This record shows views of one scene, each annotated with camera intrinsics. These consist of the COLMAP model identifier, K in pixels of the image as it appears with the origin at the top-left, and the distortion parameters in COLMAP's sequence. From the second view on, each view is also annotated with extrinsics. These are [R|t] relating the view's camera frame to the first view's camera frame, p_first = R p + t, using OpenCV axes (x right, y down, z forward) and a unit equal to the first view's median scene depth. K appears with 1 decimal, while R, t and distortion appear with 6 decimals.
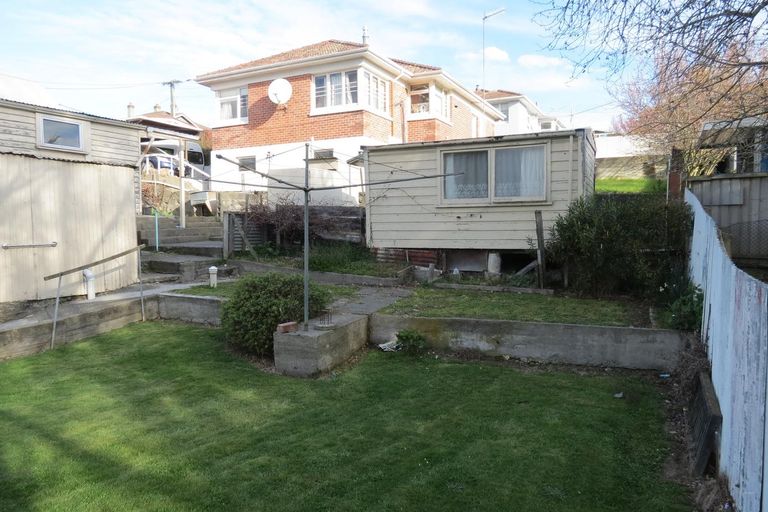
lens RADIAL K [[546.0, 0, 384.0], [0, 546.0, 256.0], [0, 0, 1]] dist [-0.012636, -0.002451]
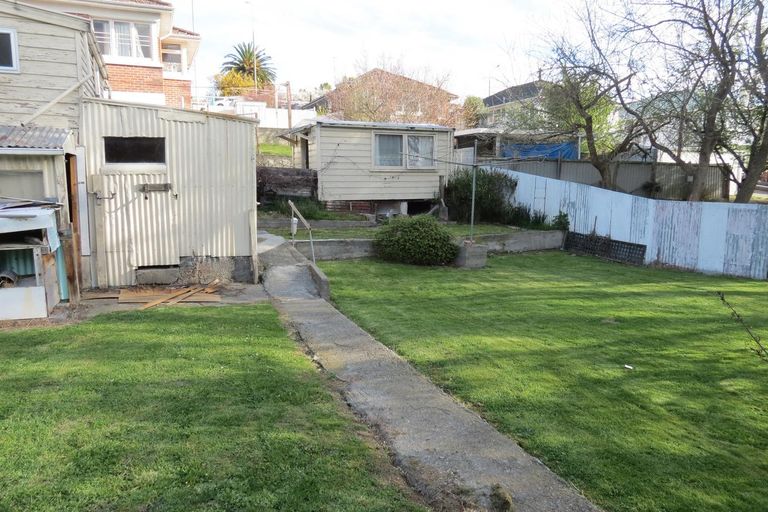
lens RADIAL K [[546.0, 0, 384.0], [0, 546.0, 256.0], [0, 0, 1]] dist [-0.012636, -0.002451]
pose [[0.634837, -0.102185, 0.765859, -1.012888], [0.038131, 0.994152, 0.101037, -0.011118], [-0.771705, -0.034939, 0.635020, 0.049306]]
